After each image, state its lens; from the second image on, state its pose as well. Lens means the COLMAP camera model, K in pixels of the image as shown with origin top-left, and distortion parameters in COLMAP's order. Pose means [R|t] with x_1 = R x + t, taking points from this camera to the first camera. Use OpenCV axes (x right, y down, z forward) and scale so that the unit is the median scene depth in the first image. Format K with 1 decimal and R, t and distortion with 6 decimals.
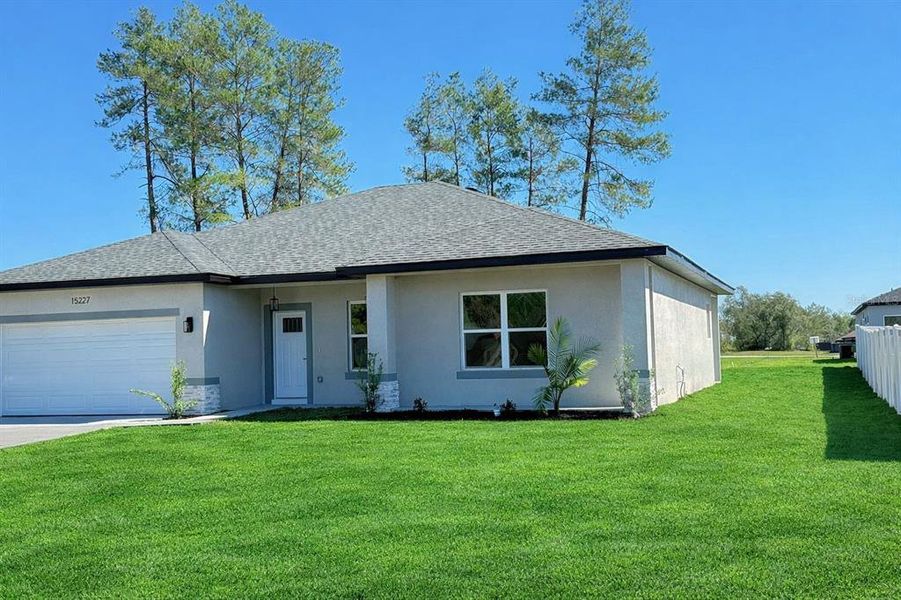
lens RADIAL K [[1049.3, 0, 419.8], [0, 1049.3, 301.4], [0, 0, 1]] dist [0.100539, -0.004690]
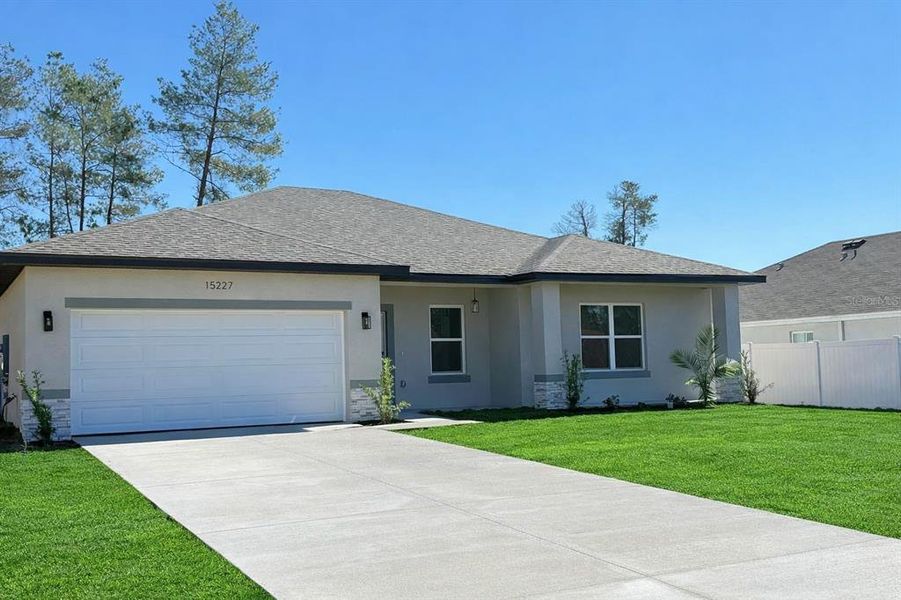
lens RADIAL K [[1049.3, 0, 419.8], [0, 1049.3, 301.4], [0, 0, 1]] dist [0.100539, -0.004690]
pose [[0.641354, 0.058339, 0.765024, -0.930367], [-0.031953, 0.998271, -0.049338, 0.051435], [-0.766580, 0.007199, 0.642109, 0.403300]]
